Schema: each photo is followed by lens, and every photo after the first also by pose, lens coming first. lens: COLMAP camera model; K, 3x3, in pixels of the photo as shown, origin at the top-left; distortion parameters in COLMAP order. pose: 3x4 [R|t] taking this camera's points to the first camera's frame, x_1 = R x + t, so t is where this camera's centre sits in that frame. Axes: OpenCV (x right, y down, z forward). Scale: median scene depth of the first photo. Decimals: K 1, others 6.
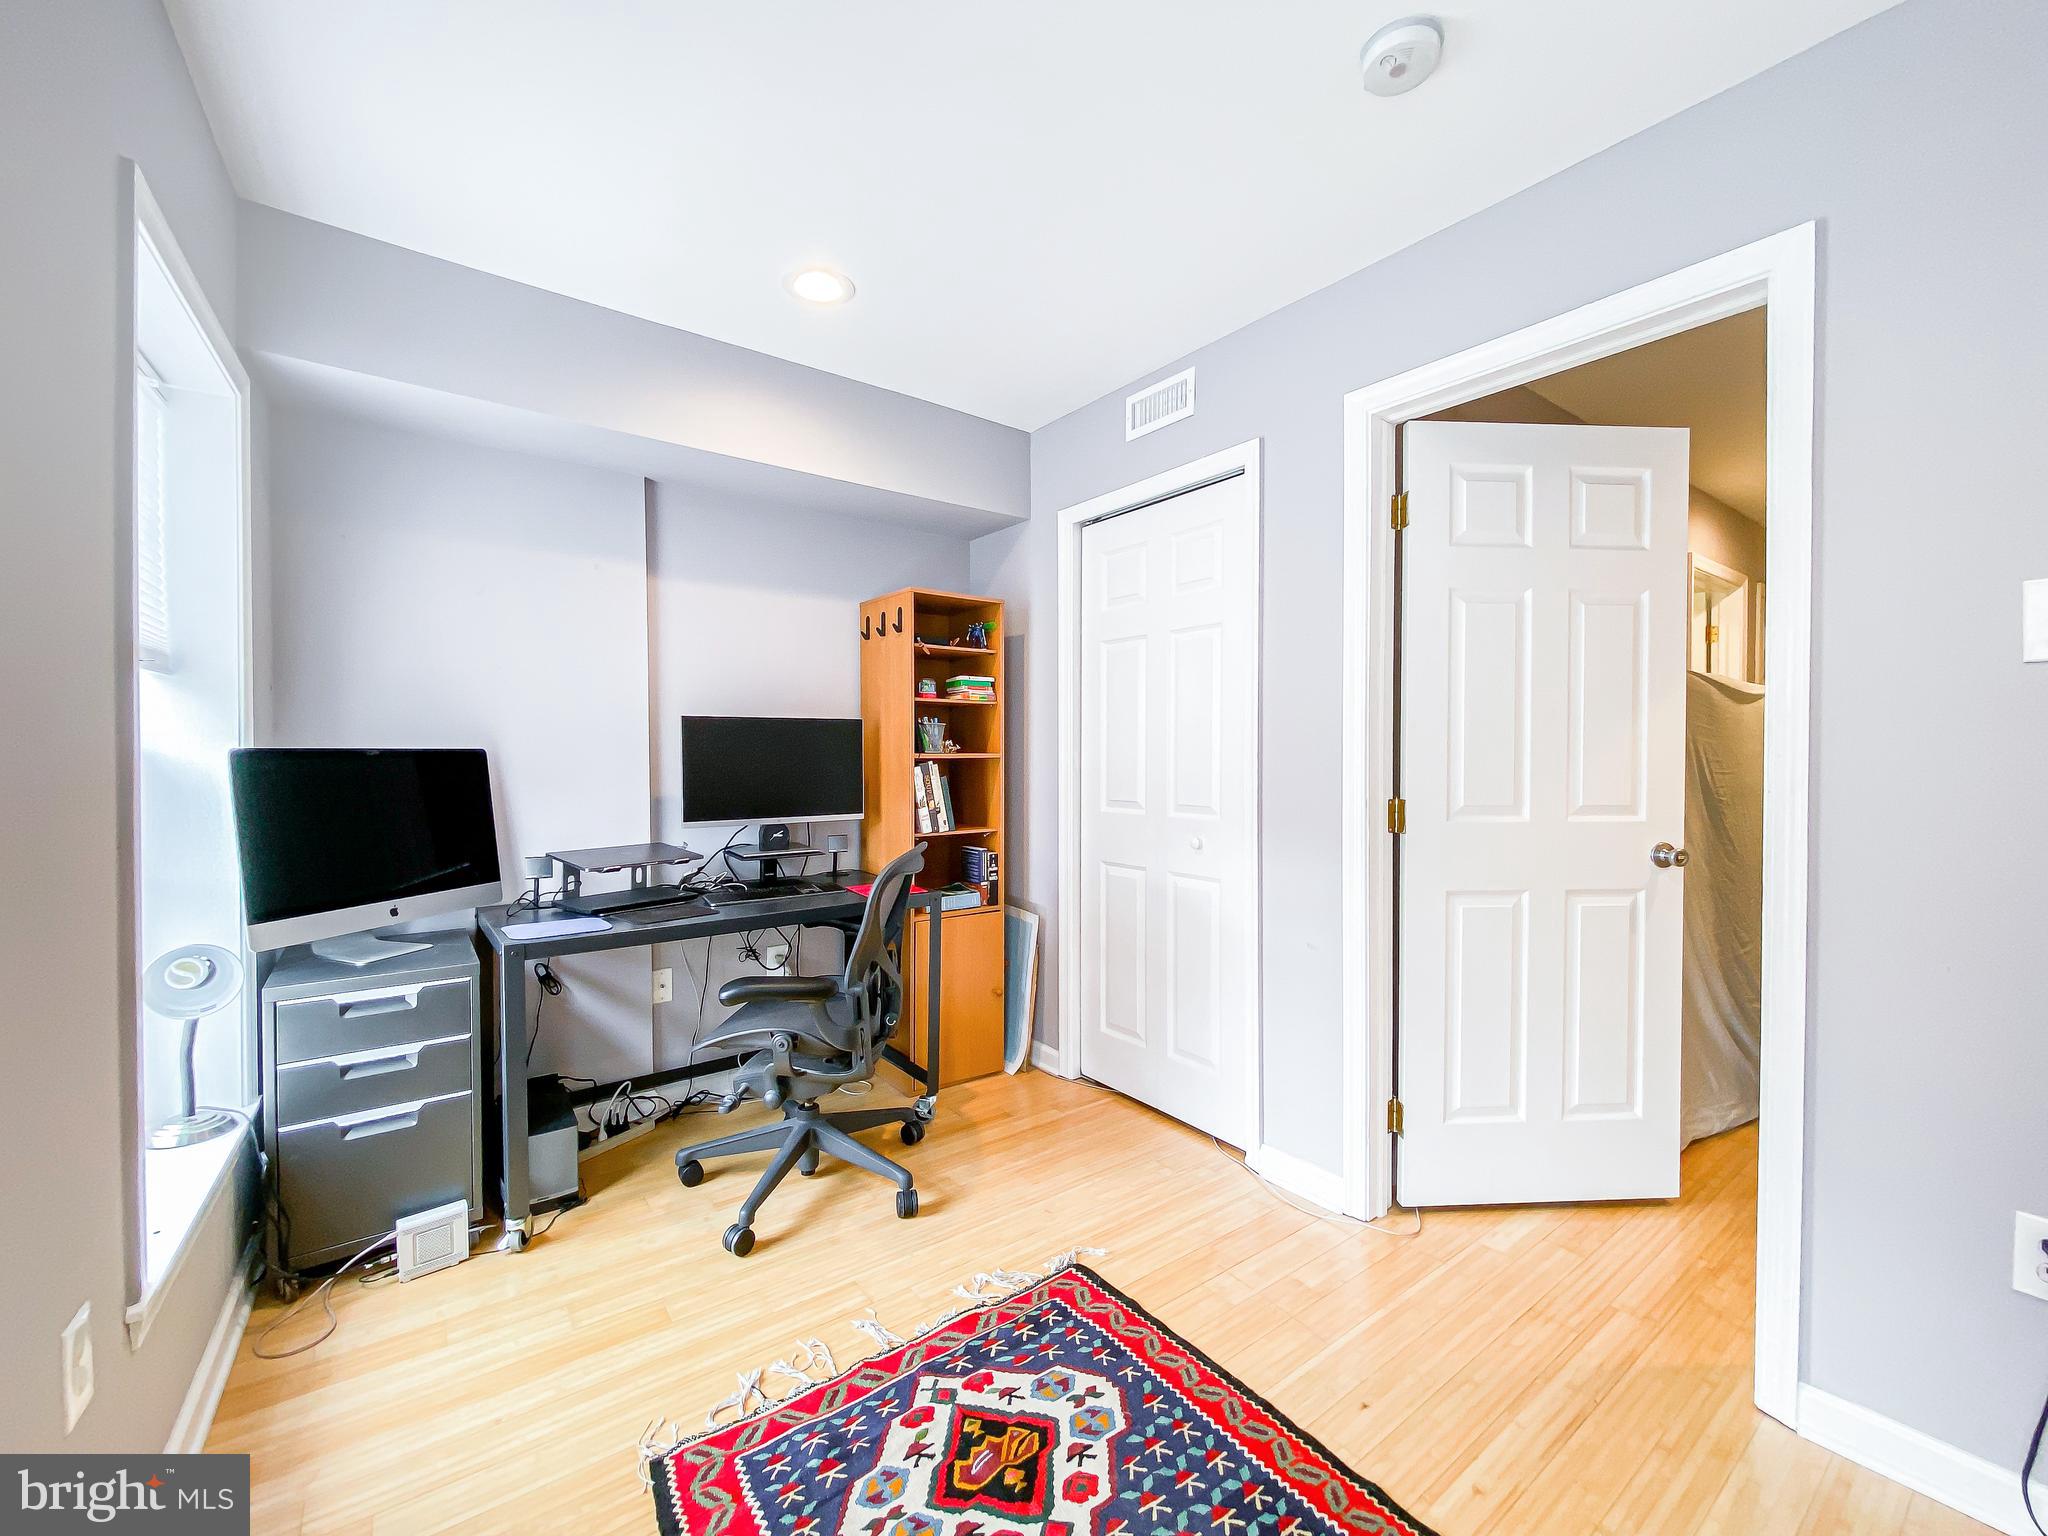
lens RADIAL K [[832.3, 0, 1024.0], [0, 832.3, 768.0], [0, 0, 1]] dist [-0.002077, -0.000608]
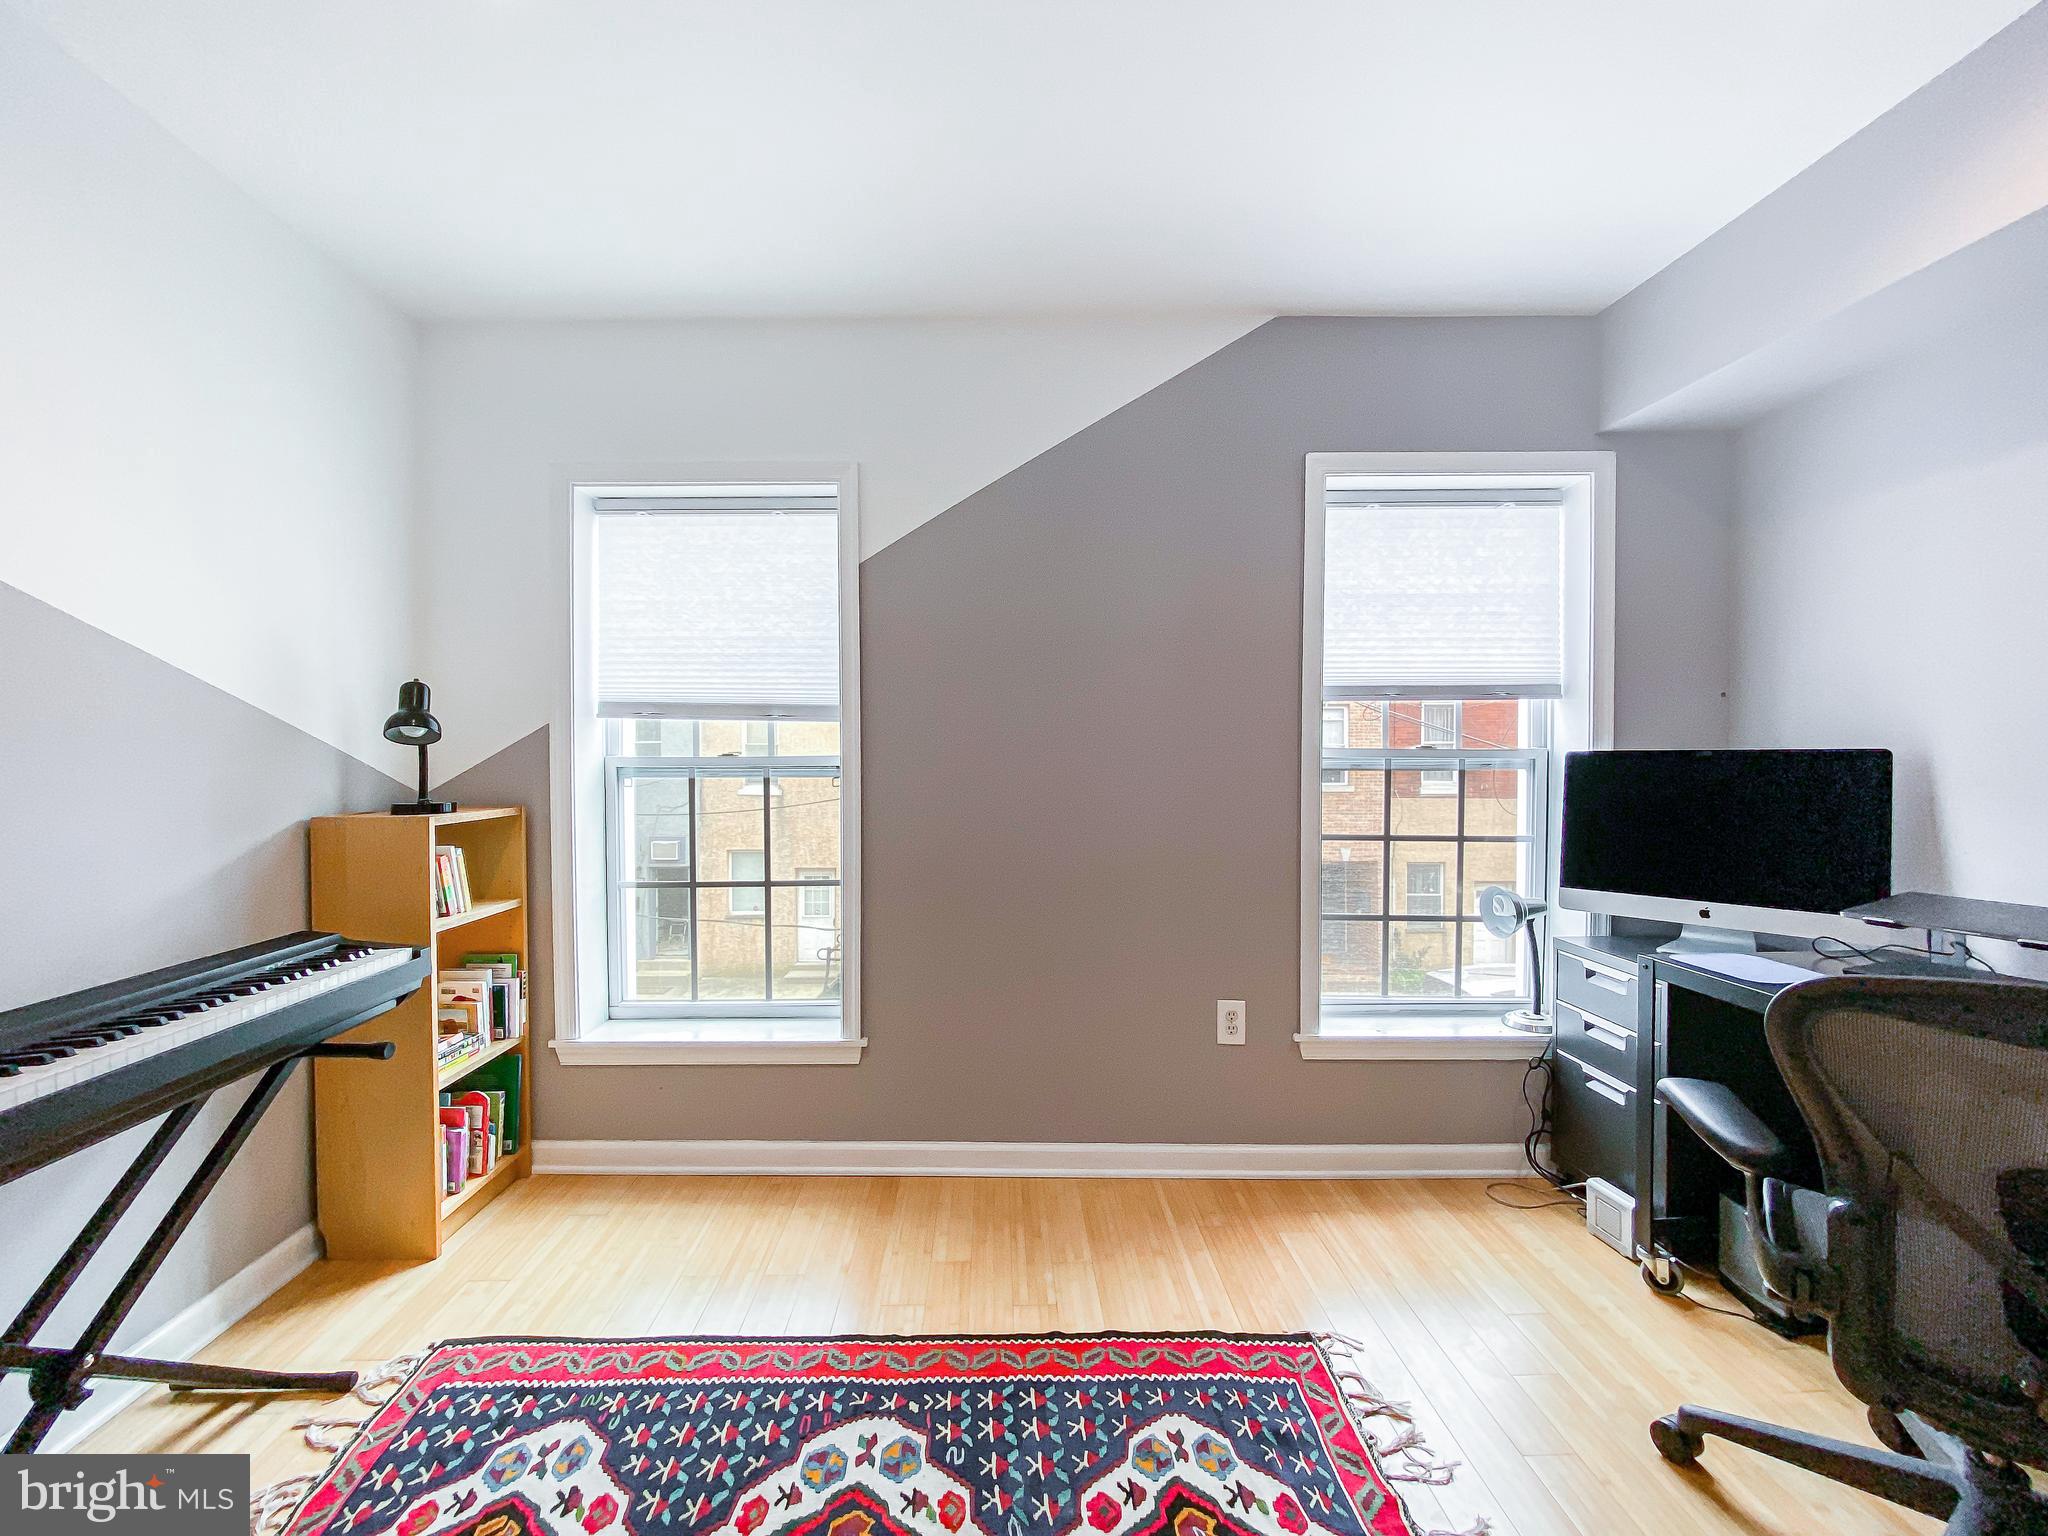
lens RADIAL K [[832.3, 0, 1024.0], [0, 832.3, 768.0], [0, 0, 1]] dist [-0.002077, -0.000608]
pose [[-0.576053, 0.006958, -0.817382, 0.769573], [-0.008694, 0.999855, 0.014639, -0.013875], [0.817366, 0.015540, -0.575909, 1.310770]]
